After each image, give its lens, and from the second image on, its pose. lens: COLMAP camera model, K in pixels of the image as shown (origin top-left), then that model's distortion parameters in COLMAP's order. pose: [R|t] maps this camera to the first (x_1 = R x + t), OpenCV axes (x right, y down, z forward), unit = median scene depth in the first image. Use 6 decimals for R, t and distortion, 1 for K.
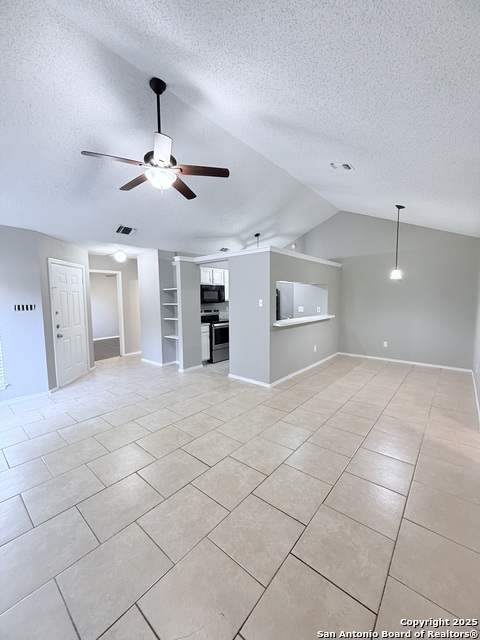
lens RADIAL K [[255.9, 0, 239.6], [0, 255.9, 318.1], [0, 0, 1]] dist [-0.001015, 0.000338]
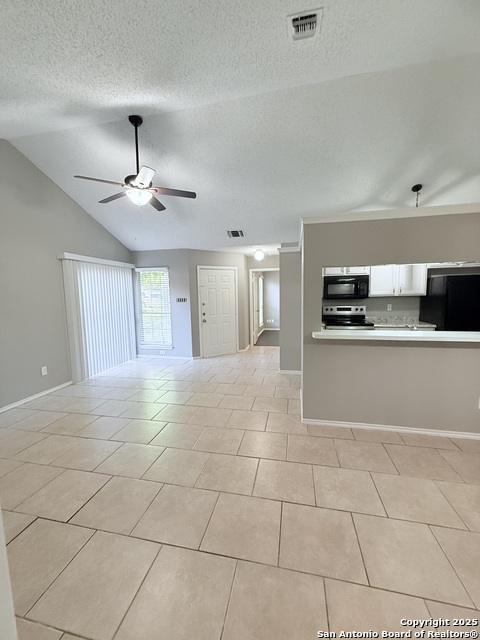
lens RADIAL K [[255.9, 0, 239.6], [0, 255.9, 318.1], [0, 0, 1]] dist [-0.001015, 0.000338]
pose [[0.476623, 0.083579, -0.875126, 0.616133], [-0.061729, 0.996195, 0.061521, -0.043561], [0.876938, 0.024698, 0.479969, 0.509239]]
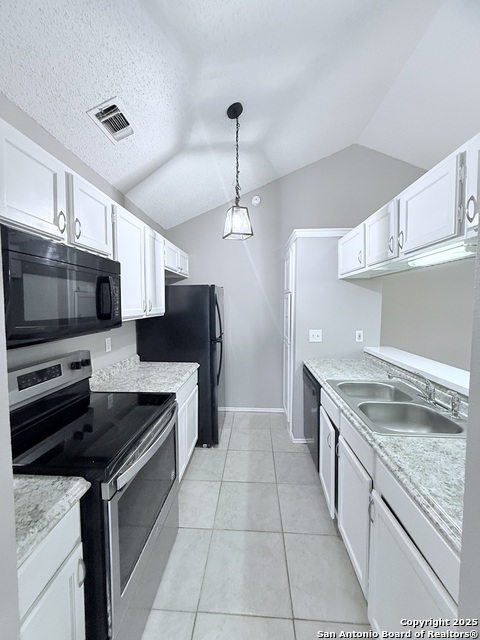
lens RADIAL K [[255.9, 0, 239.6], [0, 255.9, 318.1], [0, 0, 1]] dist [-0.001015, 0.000338]
pose [[0.794783, -0.024237, 0.606409, -0.179874], [0.048220, 0.998565, -0.023289, -0.091218], [-0.604975, 0.047750, 0.794811, 1.102473]]
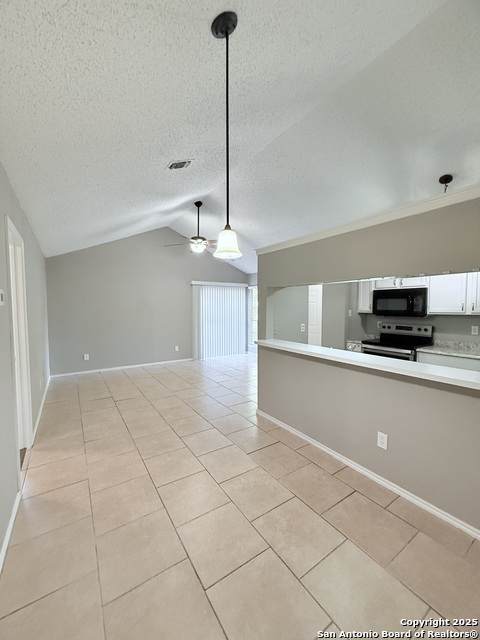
lens RADIAL K [[255.9, 0, 239.6], [0, 255.9, 318.1], [0, 0, 1]] dist [-0.001015, 0.000338]
pose [[-0.267836, 0.055661, -0.961855, 0.940688], [-0.078230, 0.993777, 0.079291, -0.108553], [0.960283, 0.096483, -0.261815, 1.133199]]
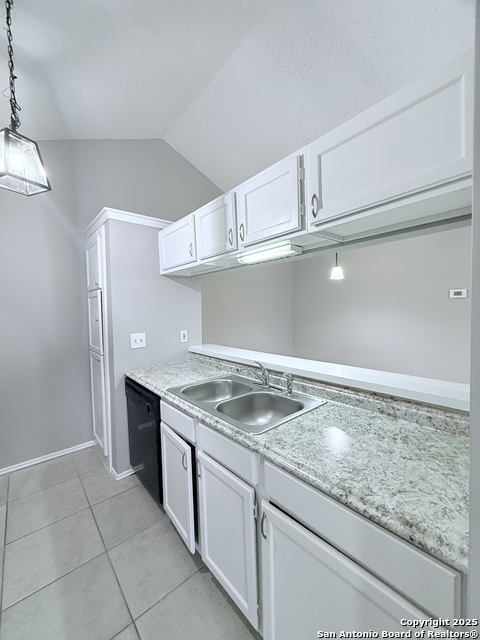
lens RADIAL K [[255.9, 0, 239.6], [0, 255.9, 318.1], [0, 0, 1]] dist [-0.001015, 0.000338]
pose [[0.145671, -0.028133, 0.988933, -0.141692], [0.109622, 0.993899, 0.012127, -0.082663], [-0.983241, 0.106642, 0.147866, 1.204355]]
